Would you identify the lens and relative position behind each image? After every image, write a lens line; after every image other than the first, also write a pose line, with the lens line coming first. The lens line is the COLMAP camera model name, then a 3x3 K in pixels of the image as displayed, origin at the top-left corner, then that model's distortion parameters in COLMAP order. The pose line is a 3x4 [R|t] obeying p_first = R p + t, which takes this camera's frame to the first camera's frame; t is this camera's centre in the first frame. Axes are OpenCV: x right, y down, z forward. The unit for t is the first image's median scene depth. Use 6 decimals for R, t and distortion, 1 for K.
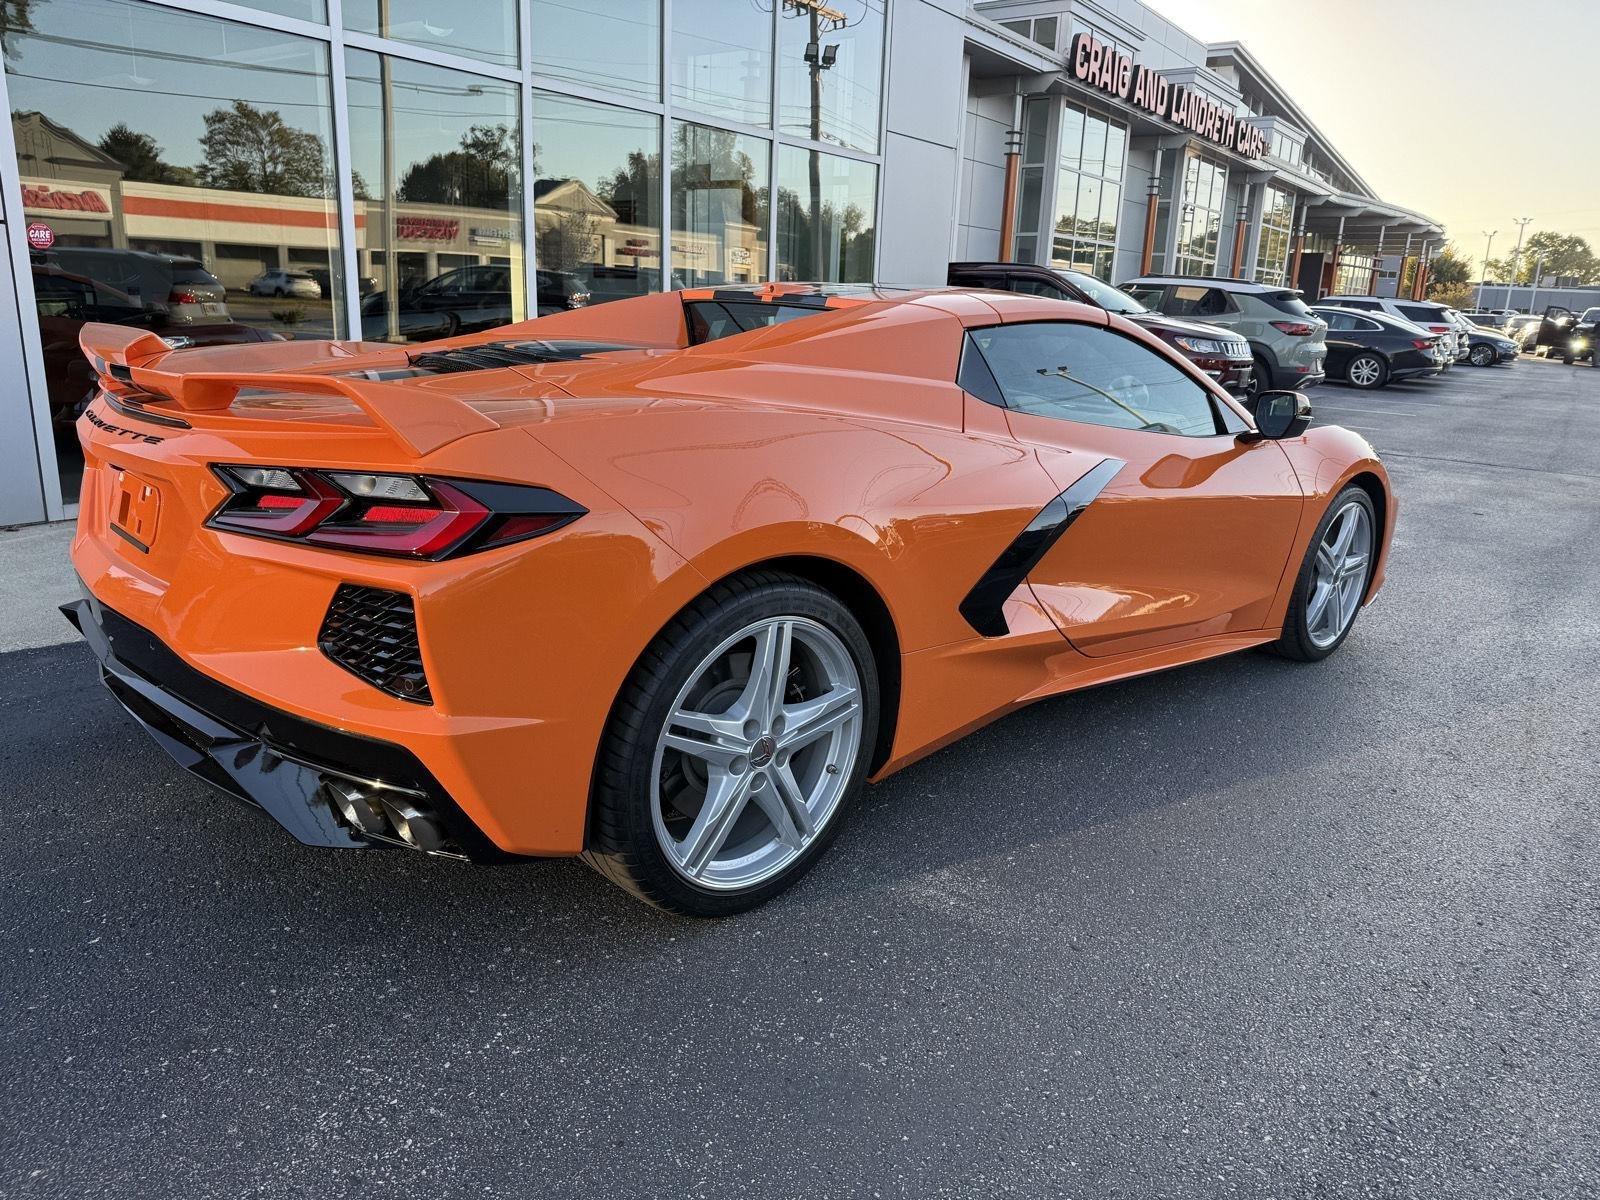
lens RADIAL K [[1127.4, 0, 795.5], [0, 1127.4, 602.1], [0, 0, 1]] dist [0.021304, -0.030128]
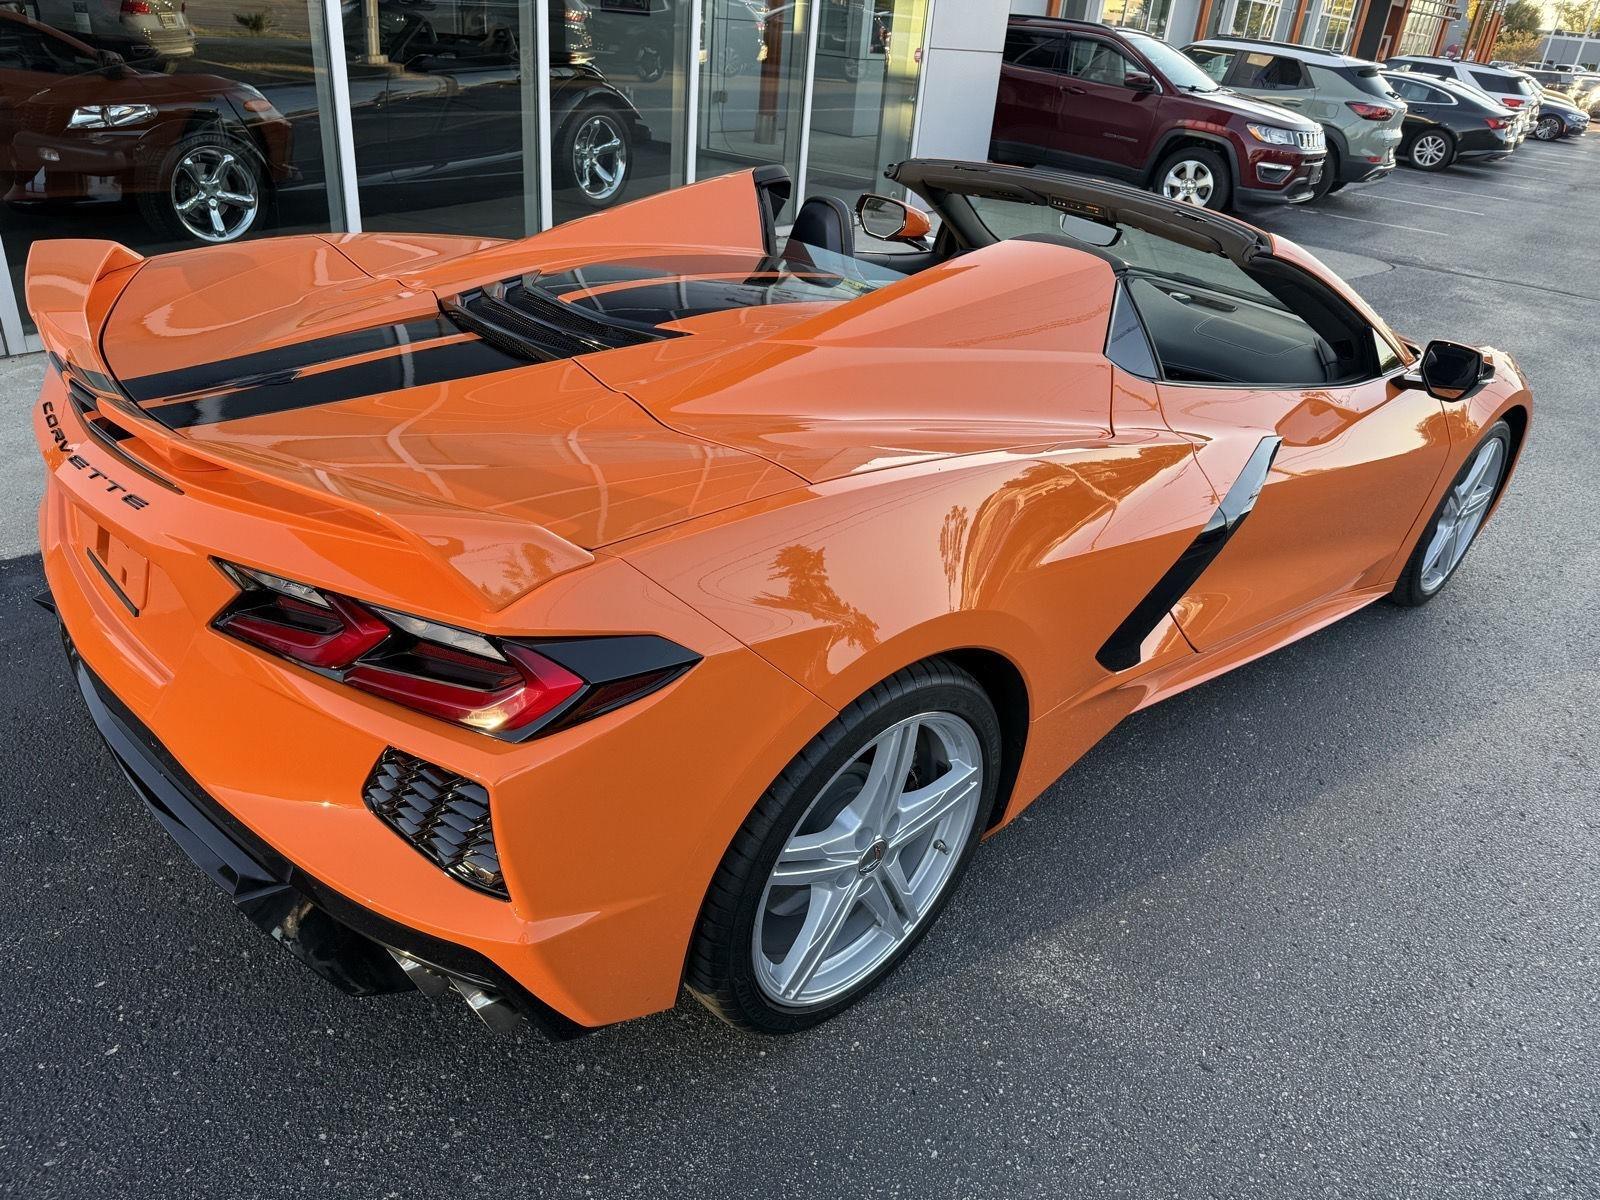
lens RADIAL K [[1131.3, 0, 798.6], [0, 1131.3, 594.0], [0, 0, 1]] dist [0.000369, -0.004058]
pose [[0.998936, 0.043178, 0.016204, -0.016480], [-0.045662, 0.975305, 0.216091, -0.037021], [-0.006474, -0.216601, 0.976239, 0.030480]]
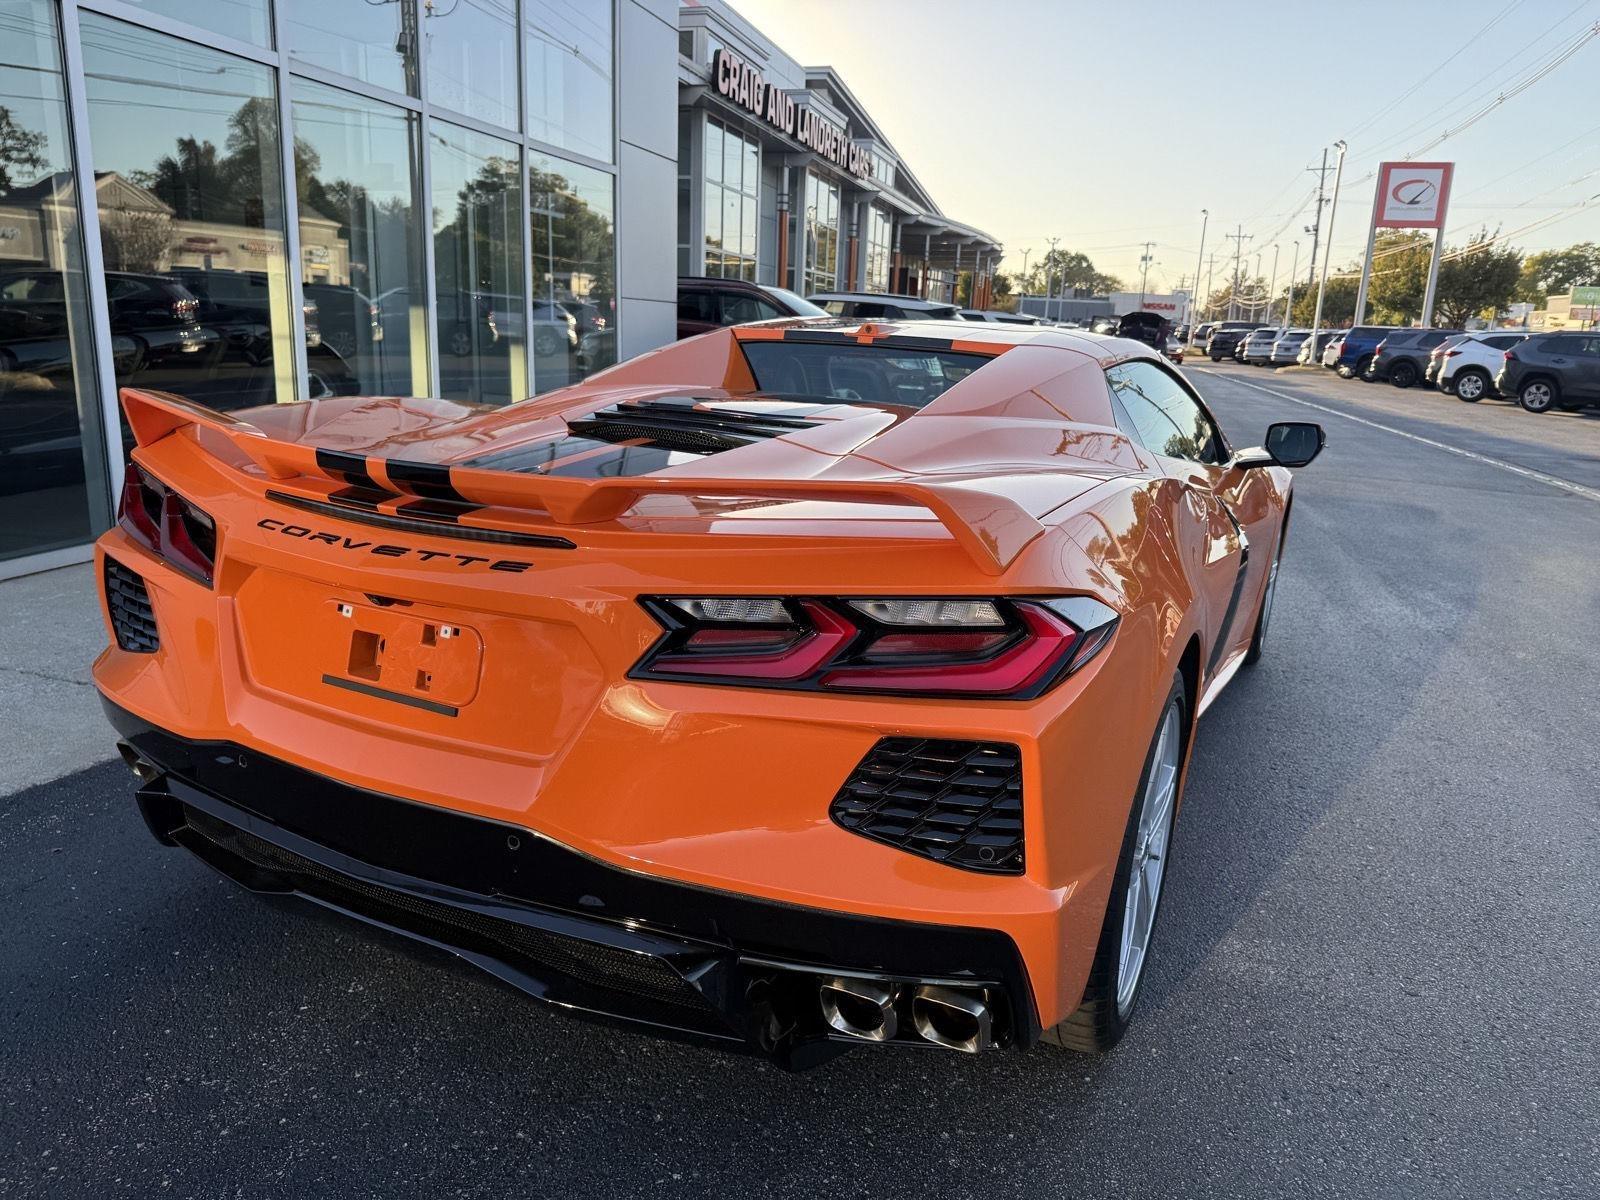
lens RADIAL K [[1124.5, 0, 801.4], [0, 1124.5, 596.8], [0, 0, 1]] dist [0.100506, -0.152544]
pose [[0.937073, -0.082520, 0.339241, -0.087742], [0.086046, 0.996280, 0.004661, -0.015145], [-0.338364, 0.024822, 0.940688, 0.033051]]
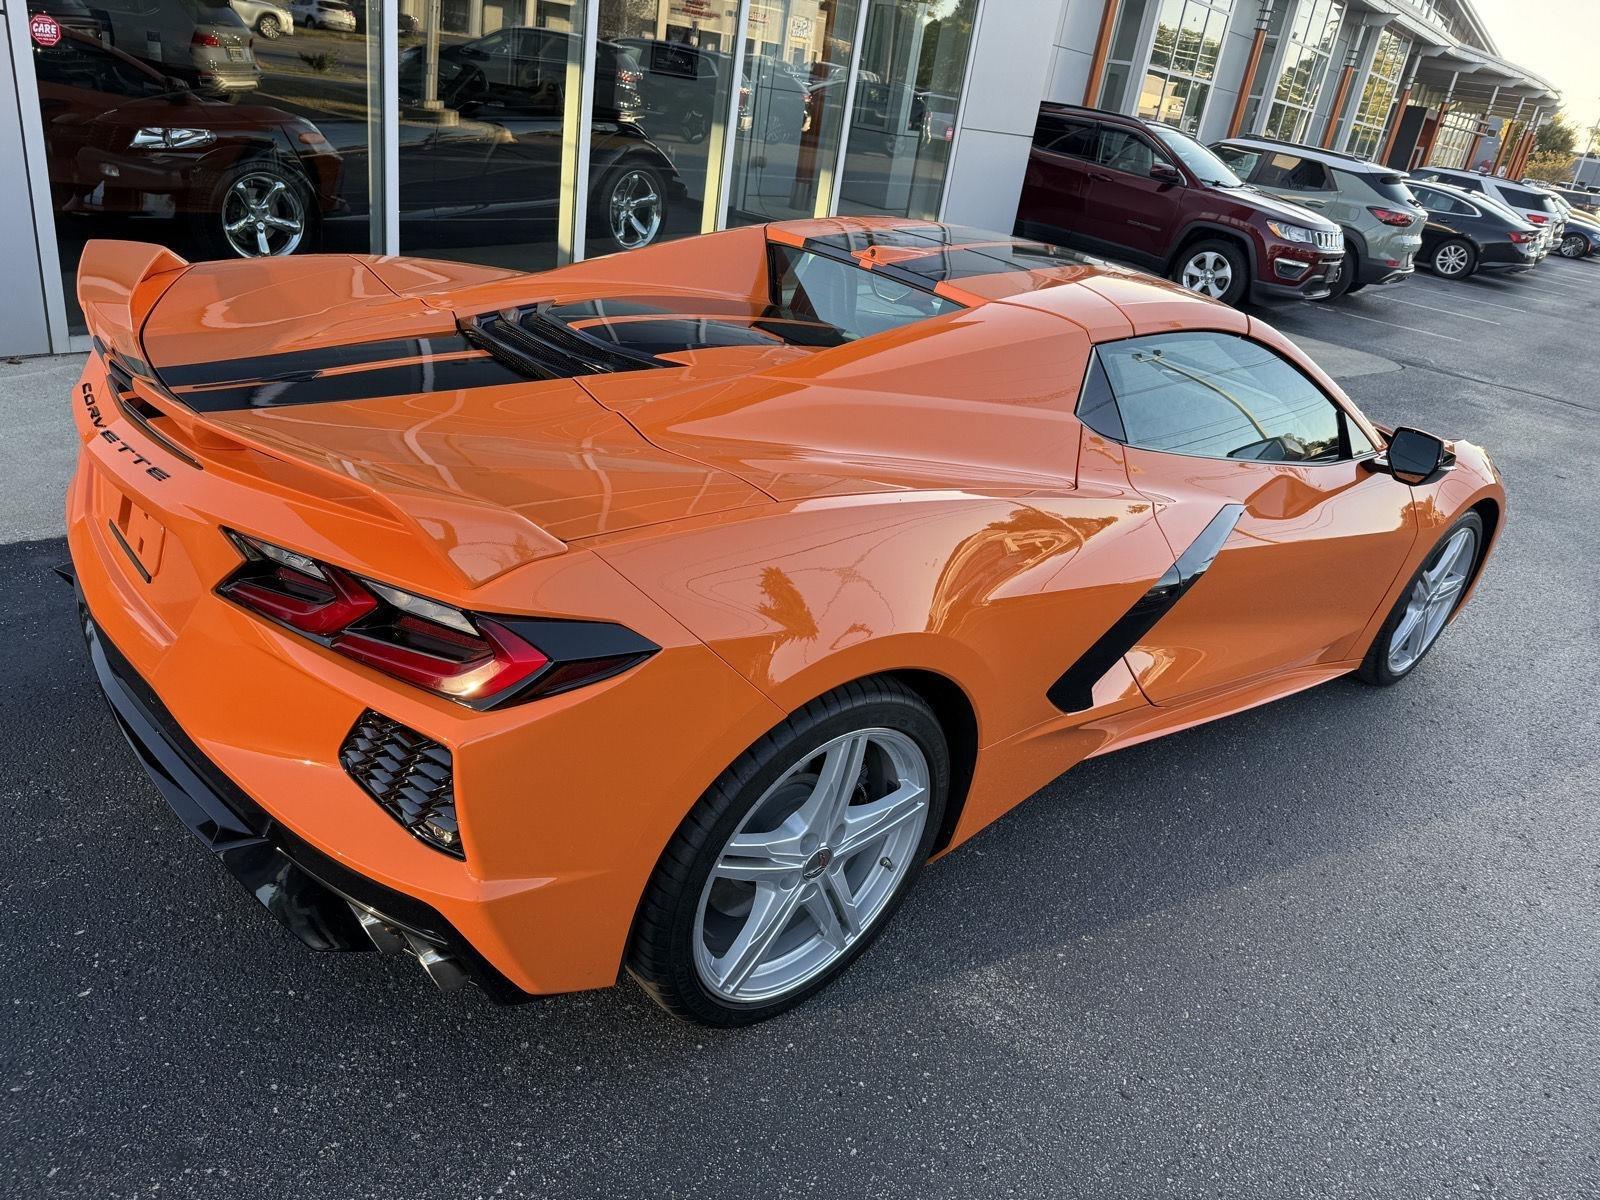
lens RADIAL K [[1129.1, 0, 797.6], [0, 1129.1, 597.3], [0, 0, 1]] dist [0.007546, -0.011384]
pose [[0.993413, 0.114577, 0.001898, -0.010855], [-0.113271, 0.979304, 0.167728, -0.034242], [0.017359, -0.166838, 0.985831, 0.020976]]
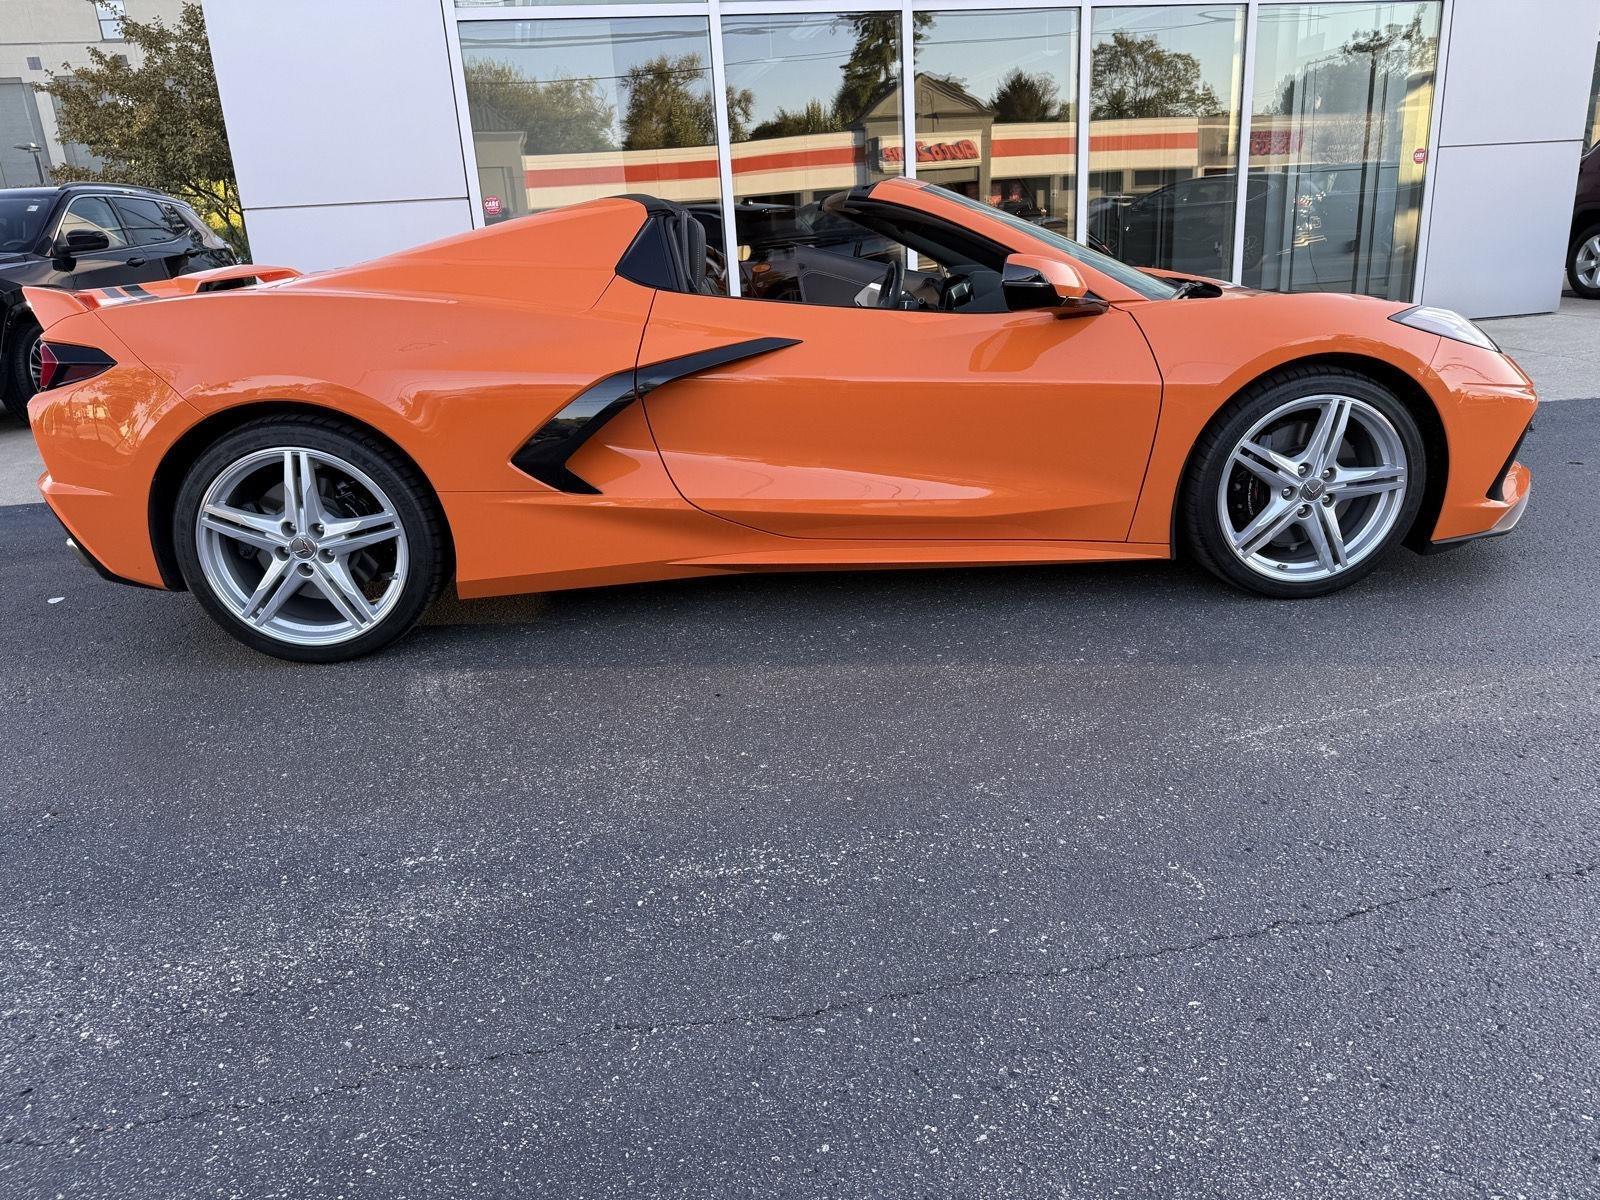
lens RADIAL K [[1164.4, 0, 791.7], [0, 1164.4, 595.9], [0, 0, 1]] dist [0.005734, -0.014065]
pose [[0.761037, 0.119291, -0.637646, 0.202803], [-0.085160, 0.992812, 0.084097, 0.003270], [0.643094, -0.009699, 0.765726, 0.043700]]
